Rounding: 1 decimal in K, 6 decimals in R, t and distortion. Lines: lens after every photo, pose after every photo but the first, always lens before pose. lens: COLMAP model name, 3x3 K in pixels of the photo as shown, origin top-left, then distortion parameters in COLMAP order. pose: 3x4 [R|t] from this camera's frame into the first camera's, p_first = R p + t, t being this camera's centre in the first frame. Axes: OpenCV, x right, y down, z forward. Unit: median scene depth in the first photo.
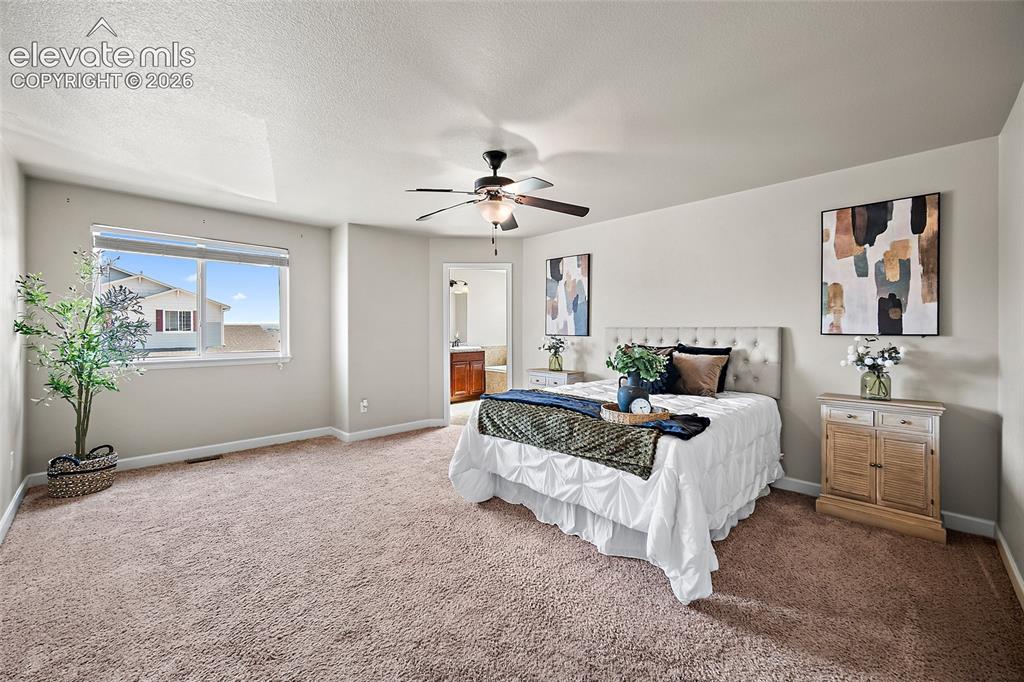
lens RADIAL K [[406.2, 0, 517.4], [0, 406.2, 333.7], [0, 0, 1]] dist [-0.001439, -0.000212]
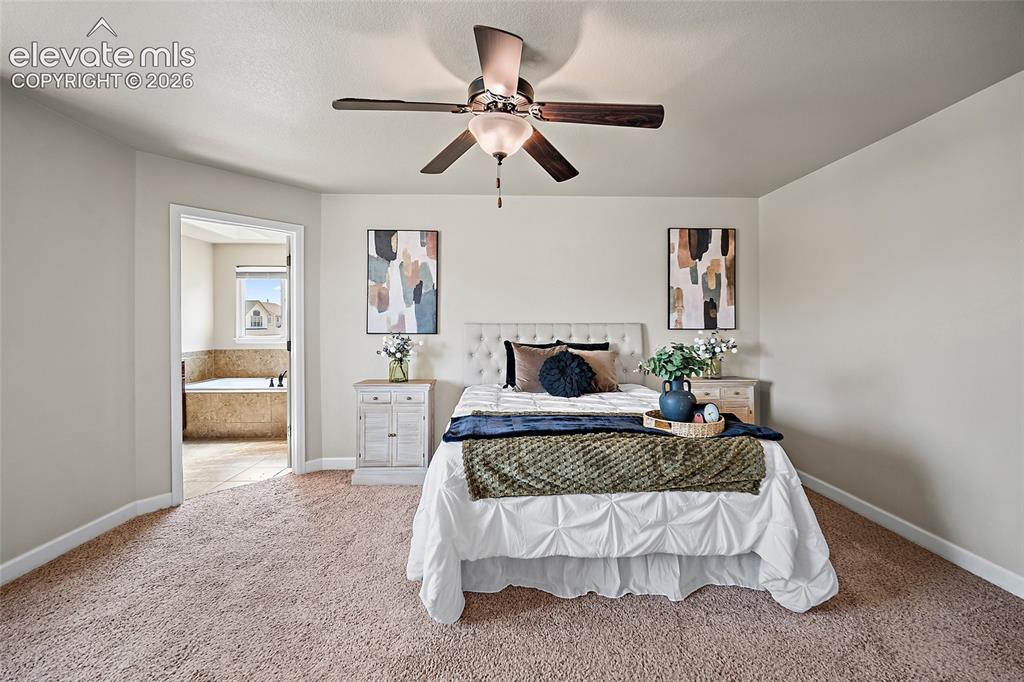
lens RADIAL K [[409.0, 0, 512.3], [0, 409.0, 325.3], [0, 0, 1]] dist [-0.000563, -0.000054]
pose [[0.681808, -0.002813, 0.731526, -0.492292], [0.009892, 0.999937, -0.005374, -0.008391], [-0.731464, 0.010900, 0.681793, 0.541526]]
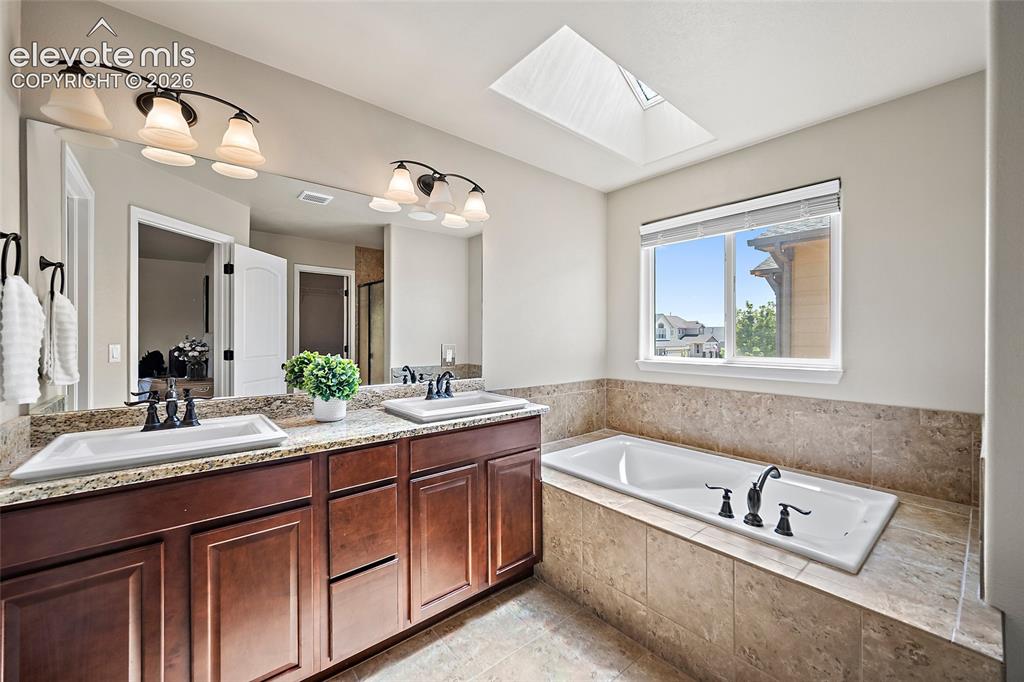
lens RADIAL K [[407.8, 0, 512.0], [0, 407.8, 341.0], [0, 0, 1]] dist [-0.003132, -0.000285]
pose [[0.996232, 0.000918, -0.086718, -0.190996], [-0.001046, 0.999998, -0.001441, -0.017288], [0.086717, 0.001526, 0.996232, 1.806544]]
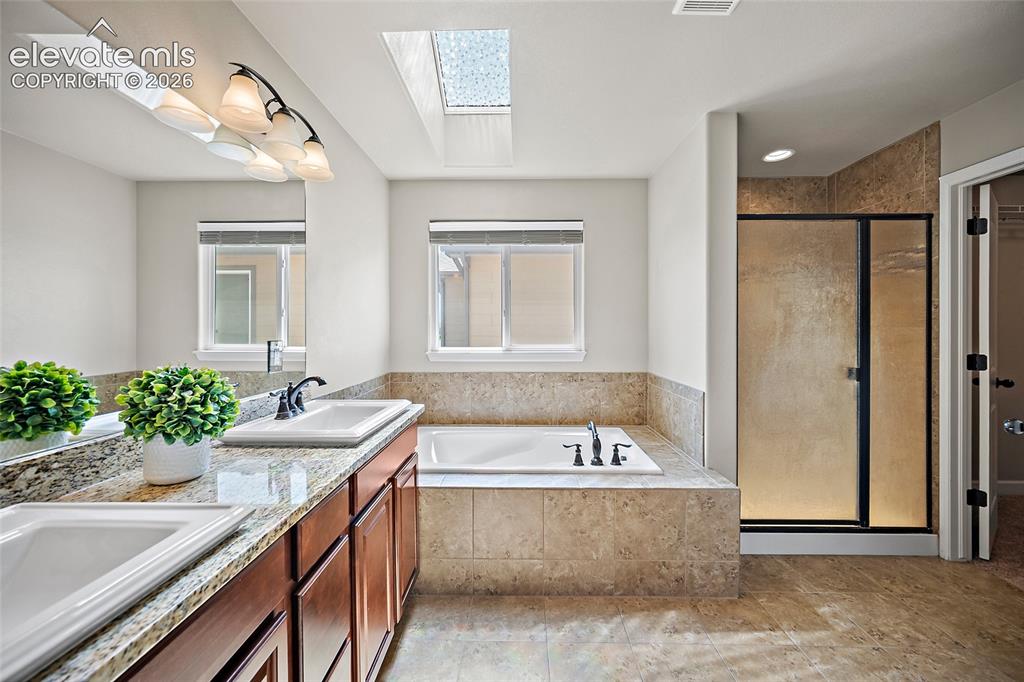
lens RADIAL K [[406.2, 0, 517.4], [0, 406.2, 333.7], [0, 0, 1]] dist [-0.001439, -0.000212]
pose [[0.719065, -0.011904, 0.694841, -0.536909], [0.011963, 0.999917, 0.004751, -0.020588], [-0.694840, 0.004896, 0.719148, 1.938312]]
